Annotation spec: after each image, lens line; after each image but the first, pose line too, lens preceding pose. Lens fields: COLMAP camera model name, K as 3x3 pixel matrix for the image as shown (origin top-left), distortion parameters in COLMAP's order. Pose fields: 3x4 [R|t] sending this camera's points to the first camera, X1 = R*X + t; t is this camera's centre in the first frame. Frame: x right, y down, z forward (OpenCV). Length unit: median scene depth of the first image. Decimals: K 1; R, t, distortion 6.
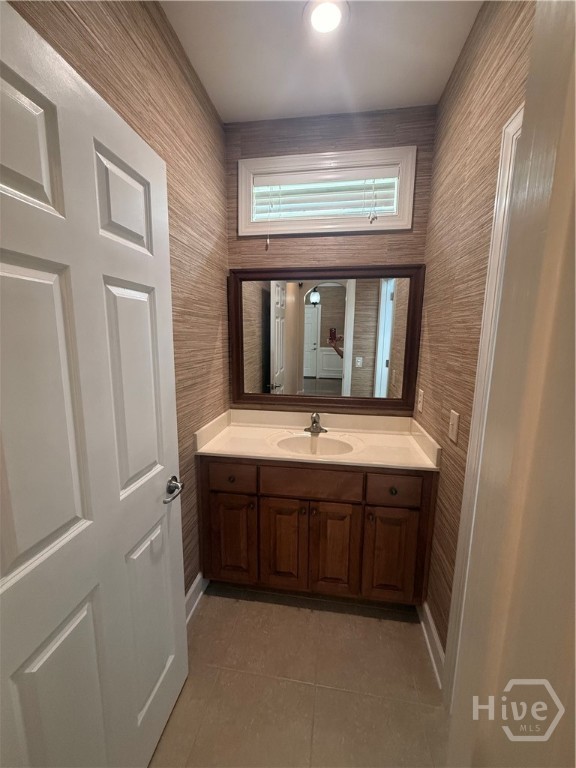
lens RADIAL K [[307.5, 0, 286.7], [0, 307.5, 381.3], [0, 0, 1]] dist [0.000024, 0.000132]
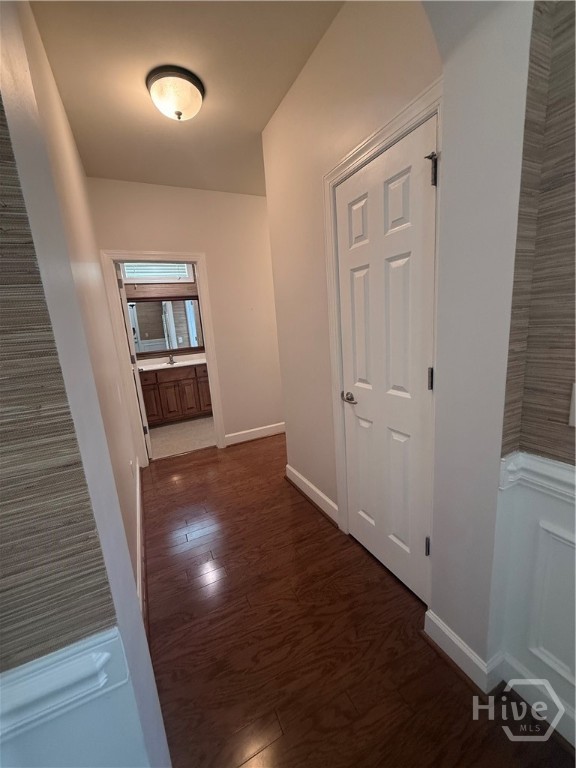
lens RADIAL K [[307.5, 0, 284.5], [0, 307.5, 382.0], [0, 0, 1]] dist [0.000024, 0.000132]
pose [[0.823012, -0.184023, 0.537389, -0.554337], [0.173618, 0.982288, 0.070478, 0.318511], [-0.540840, 0.035296, 0.840384, -1.671134]]
